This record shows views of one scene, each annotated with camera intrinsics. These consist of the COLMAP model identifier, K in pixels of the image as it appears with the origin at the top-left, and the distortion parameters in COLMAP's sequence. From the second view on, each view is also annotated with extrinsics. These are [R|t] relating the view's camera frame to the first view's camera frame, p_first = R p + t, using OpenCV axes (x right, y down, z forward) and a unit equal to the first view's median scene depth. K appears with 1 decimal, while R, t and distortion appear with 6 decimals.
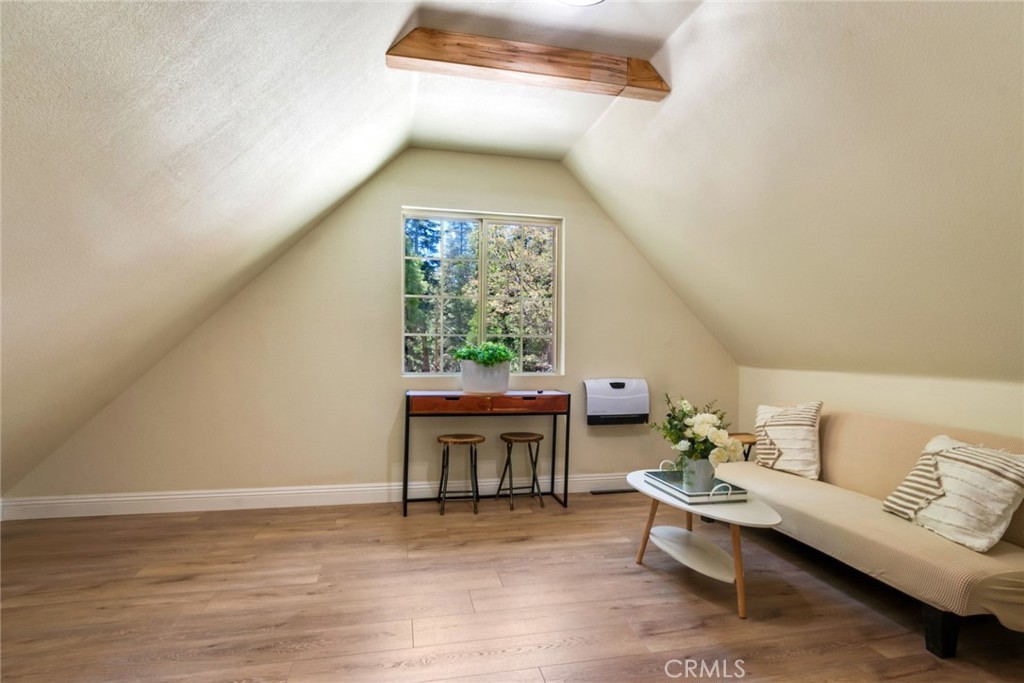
lens RADIAL K [[551.4, 0, 528.0], [0, 551.4, 368.4], [0, 0, 1]] dist [-0.012567, 0.002239]
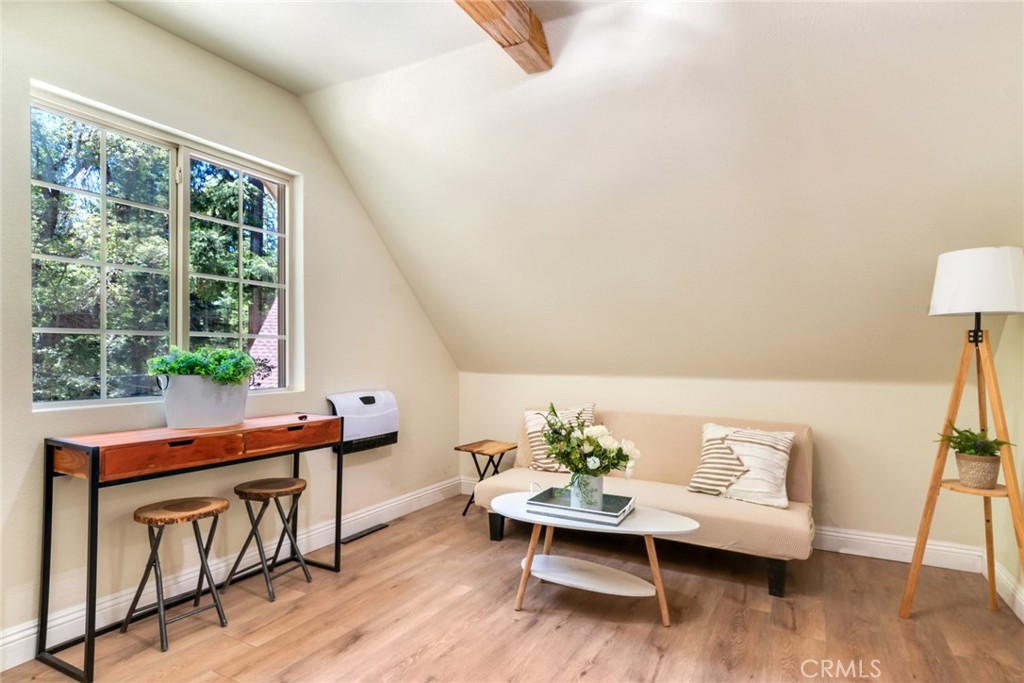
lens RADIAL K [[551.4, 0, 536.0], [0, 551.4, 362.2], [0, 0, 1]] dist [-0.012567, 0.002239]
pose [[0.644231, -0.015641, 0.764671, -0.326344], [0.025575, 0.999672, -0.001099, -0.019245], [-0.764403, 0.020265, 0.644420, 0.331550]]
